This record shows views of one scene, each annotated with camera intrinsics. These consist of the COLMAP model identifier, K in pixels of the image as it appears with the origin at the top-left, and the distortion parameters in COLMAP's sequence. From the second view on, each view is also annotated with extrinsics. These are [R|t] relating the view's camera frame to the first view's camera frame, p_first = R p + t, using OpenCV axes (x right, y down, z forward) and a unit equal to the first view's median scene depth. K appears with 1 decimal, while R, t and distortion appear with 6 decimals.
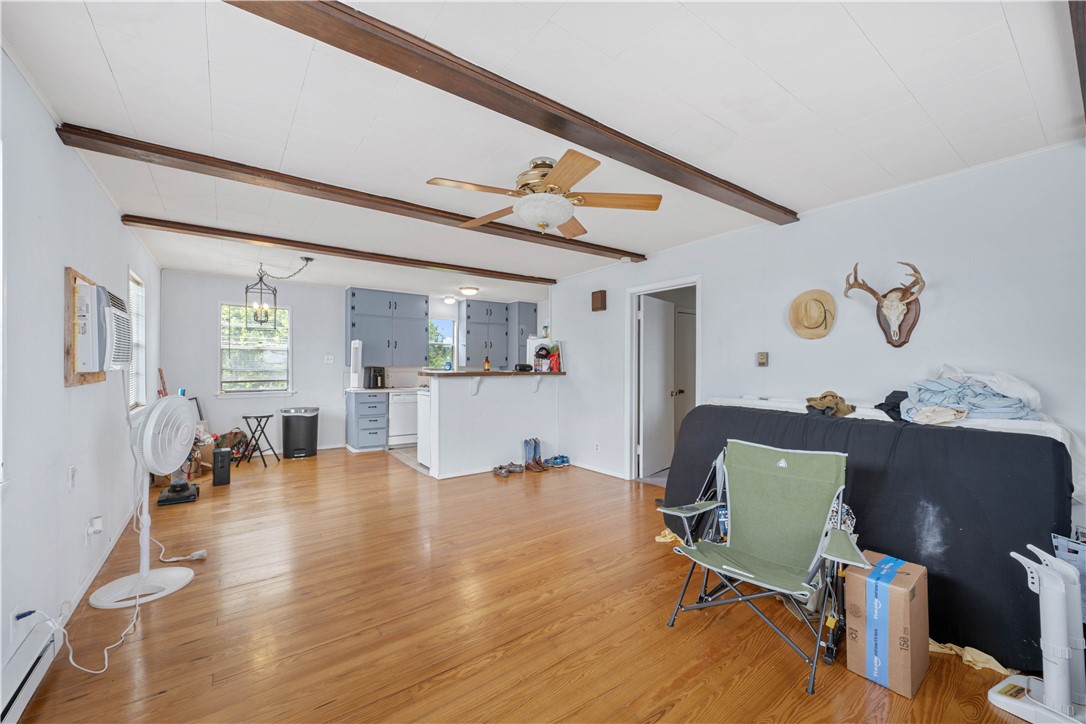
lens RADIAL K [[433.7, 0, 543.8], [0, 433.7, 359.0], [0, 0, 1]] dist [0.001632, 0.000162]
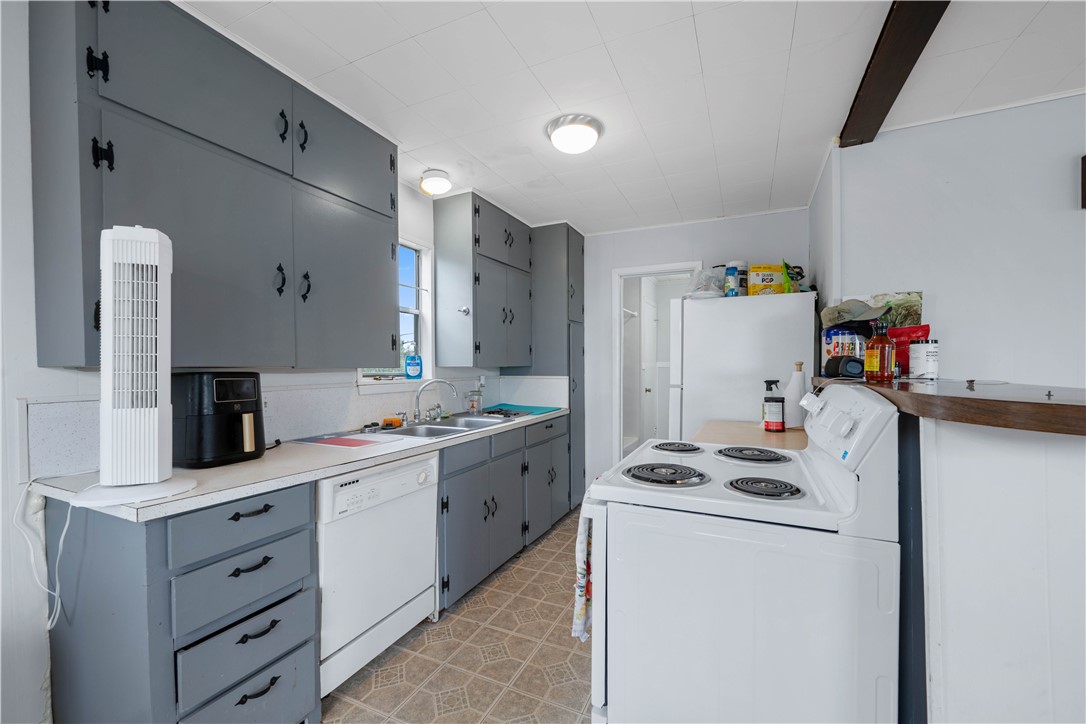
lens RADIAL K [[433.7, 0, 546.9], [0, 433.7, 369.2], [0, 0, 1]] dist [0.001632, 0.000162]
pose [[0.875723, -0.010803, 0.482693, -0.338619], [0.000976, 0.999787, 0.020604, 0.012360], [-0.482812, -0.017573, 0.875547, 0.689779]]
